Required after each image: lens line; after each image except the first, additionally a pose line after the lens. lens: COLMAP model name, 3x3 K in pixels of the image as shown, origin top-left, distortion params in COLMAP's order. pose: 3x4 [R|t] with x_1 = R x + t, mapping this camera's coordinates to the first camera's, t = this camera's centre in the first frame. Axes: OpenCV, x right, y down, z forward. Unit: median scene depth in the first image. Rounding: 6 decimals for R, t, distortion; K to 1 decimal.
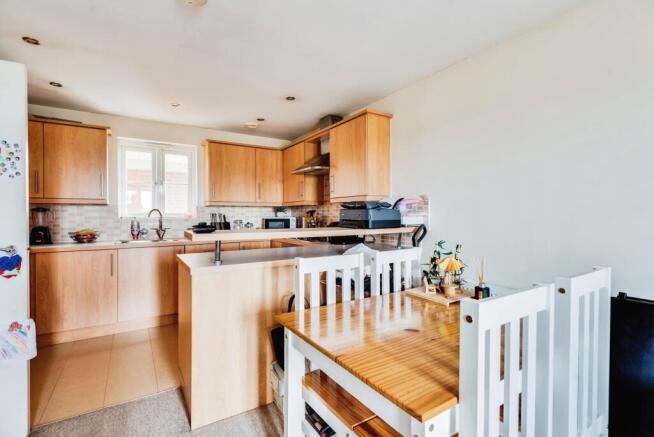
lens RADIAL K [[312.7, 0, 325.7], [0, 312.7, 220.3], [0, 0, 1]] dist [0.008323, -0.001064]
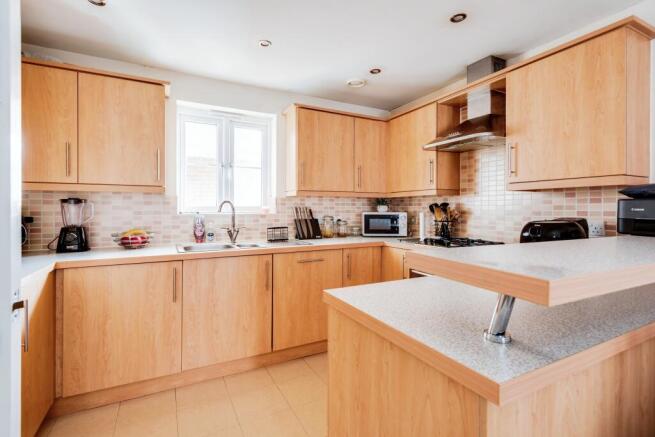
lens RADIAL K [[313.1, 0, 331.5], [0, 313.1, 212.9], [0, 0, 1]] dist [0.008323, -0.001064]
pose [[0.997936, 0.002890, -0.064147, -0.259815], [-0.003257, 0.999979, -0.005607, -0.004836], [0.064129, 0.005804, 0.997925, 0.303548]]
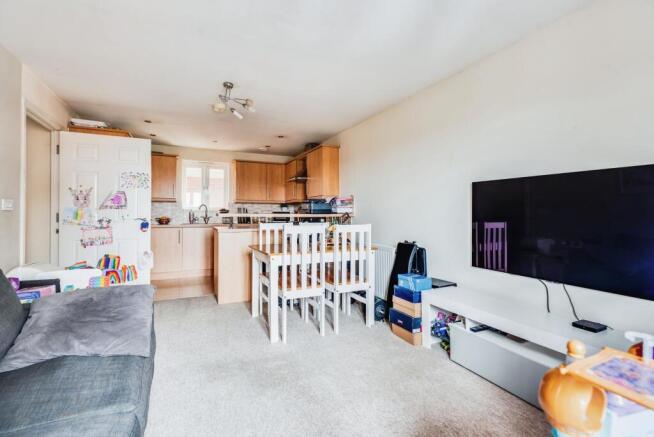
lens RADIAL K [[312.7, 0, 316.0], [0, 312.7, 215.5], [0, 0, 1]] dist [0.008323, -0.001064]
pose [[0.988445, 0.005900, -0.151462, 0.261572], [-0.007840, 0.999895, -0.012219, 0.035019], [0.151374, 0.013265, 0.988388, -0.480005]]
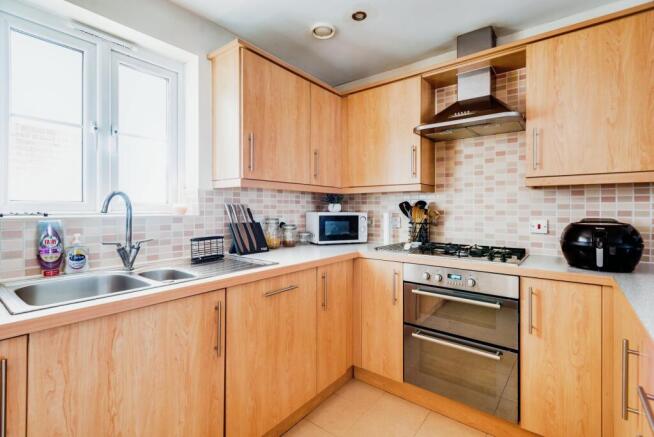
lens RADIAL K [[312.7, 0, 320.4], [0, 312.7, 211.3], [0, 0, 1]] dist [0.008323, -0.001064]
pose [[0.942086, 0.001594, 0.335368, -0.438957], [0.002448, 0.999929, -0.011629, -0.006845], [-0.335363, 0.011776, 0.942015, 0.562838]]
